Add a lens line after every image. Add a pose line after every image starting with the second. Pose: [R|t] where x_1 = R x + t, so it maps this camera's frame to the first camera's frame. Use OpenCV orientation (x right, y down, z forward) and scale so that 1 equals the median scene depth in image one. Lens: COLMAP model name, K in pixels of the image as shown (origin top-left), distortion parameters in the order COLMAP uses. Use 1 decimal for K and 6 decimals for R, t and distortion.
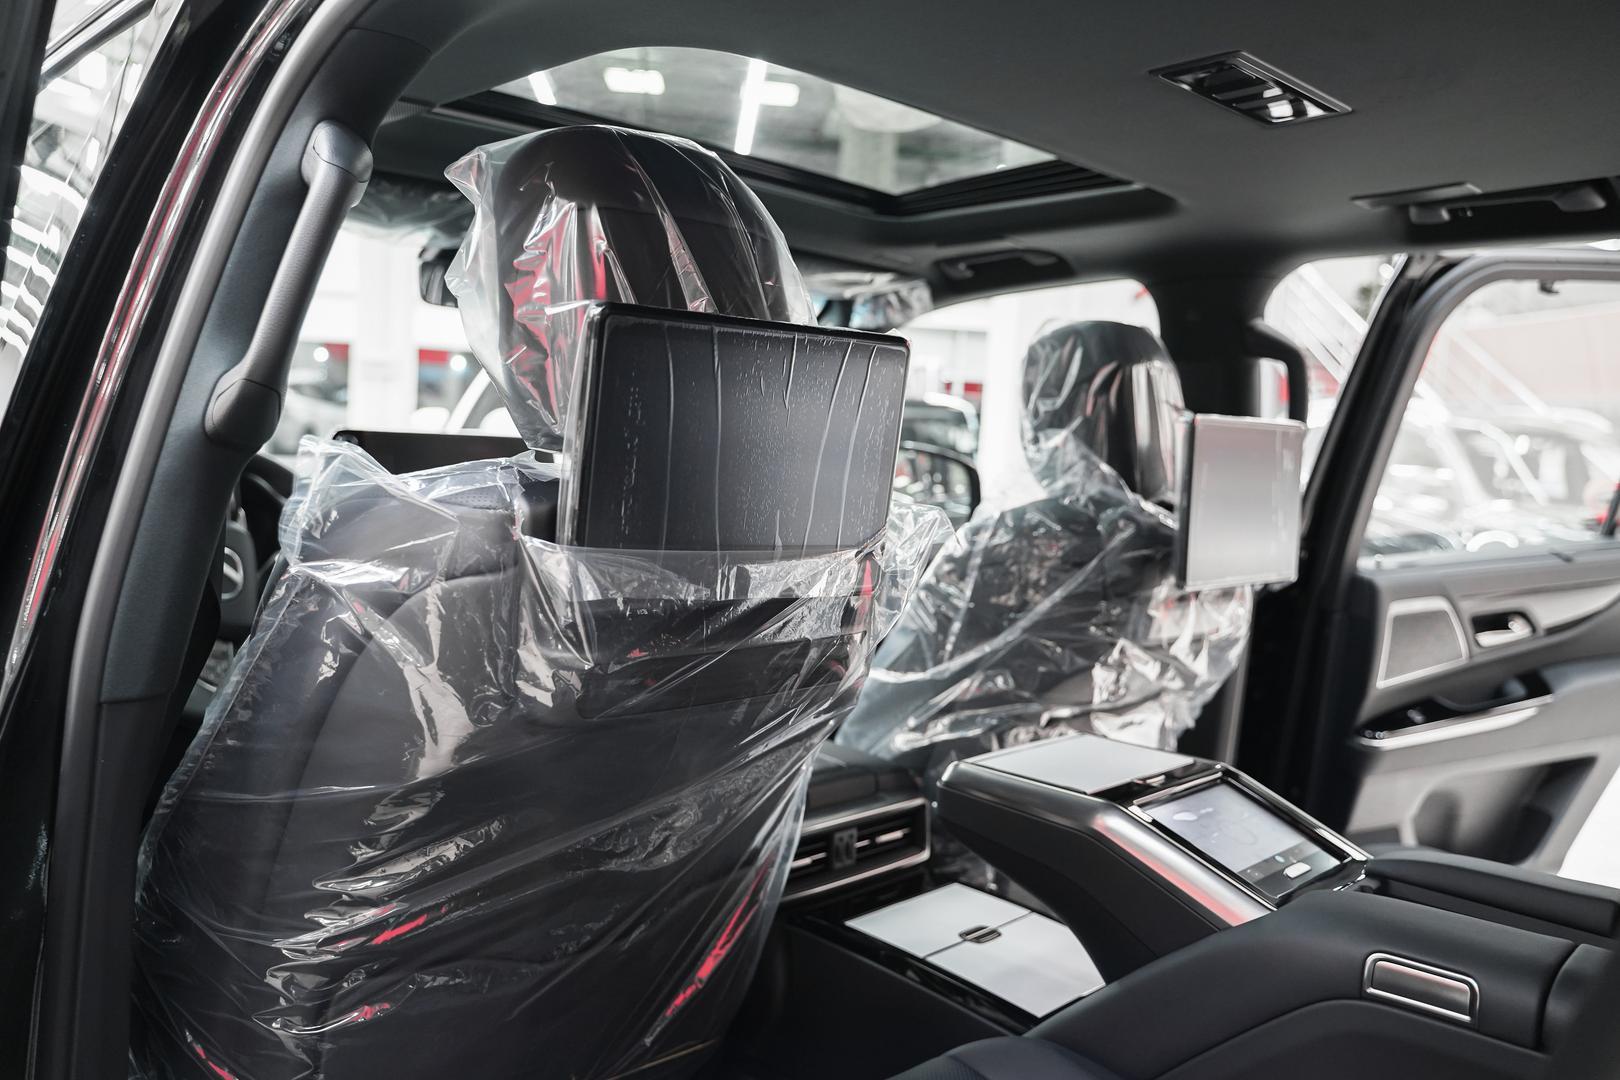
lens RADIAL K [[1314.2, 0, 797.8], [0, 1314.2, 548.7], [0, 0, 1]] dist [-0.013454, 0.010766]
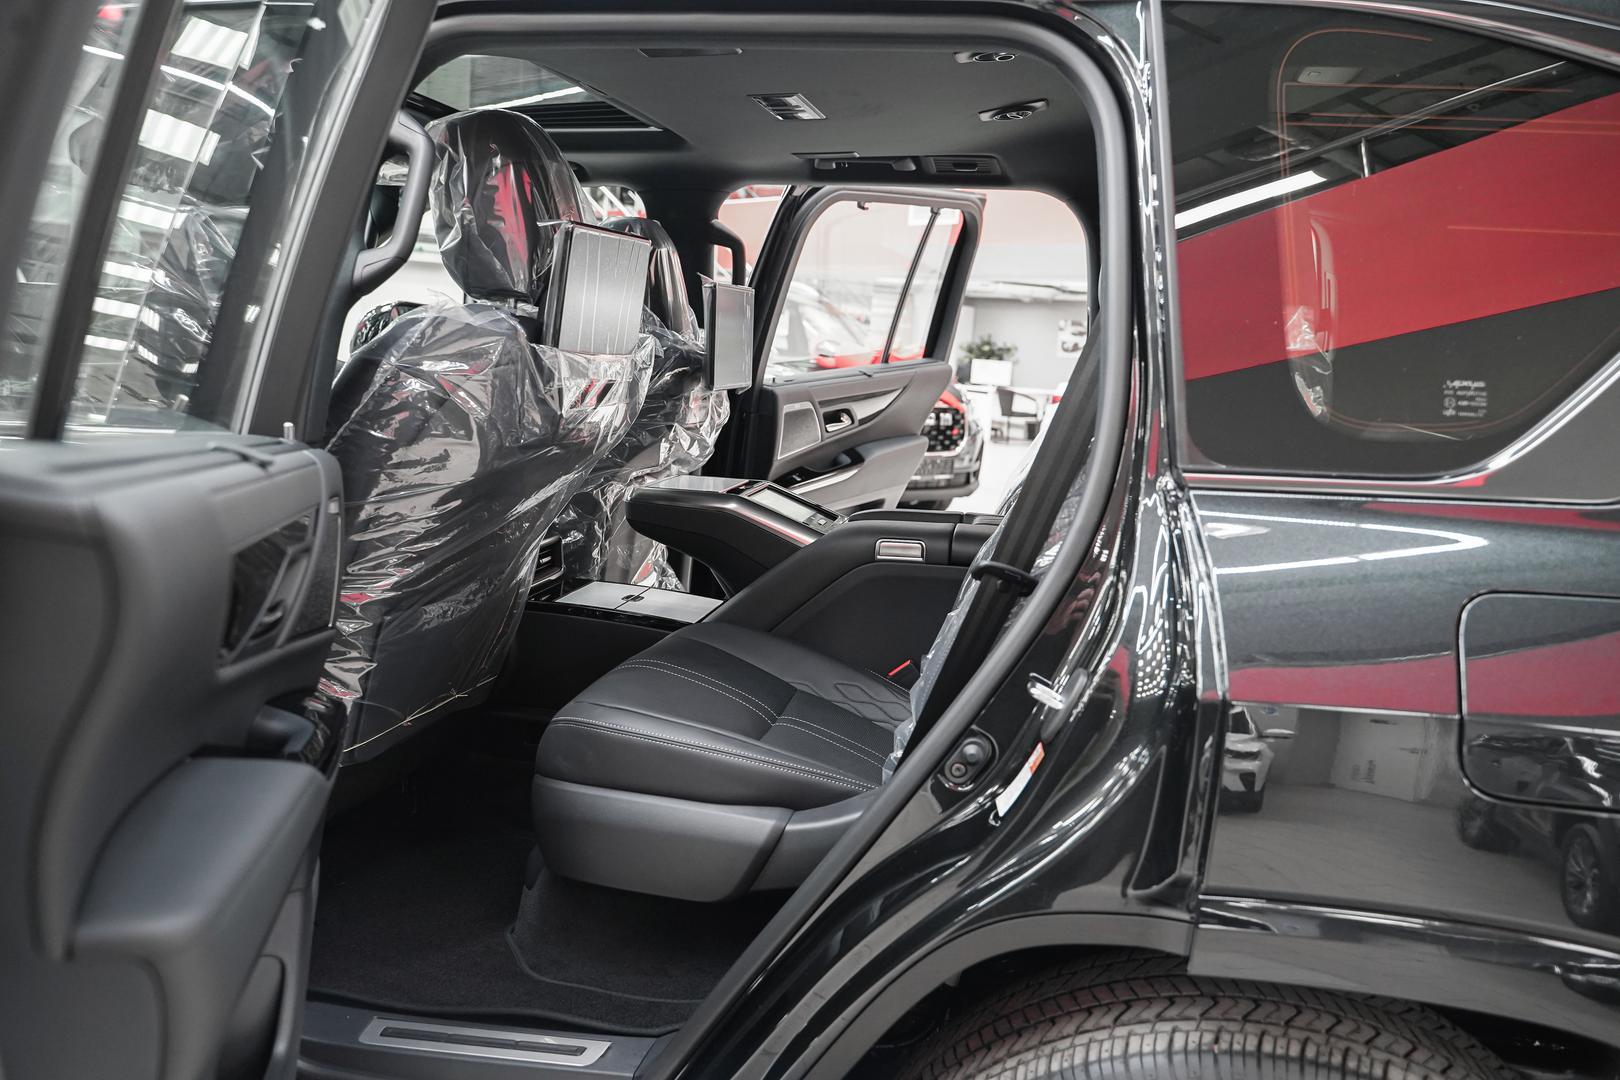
lens RADIAL K [[1314.2, 0, 818.0], [0, 1314.2, 540.6], [0, 0, 1]] dist [-0.013454, 0.010766]
pose [[0.835609, -0.088627, 0.542128, -0.407596], [0.036577, 0.993686, 0.106070, 0.039985], [-0.548105, -0.068804, 0.833575, -0.369168]]
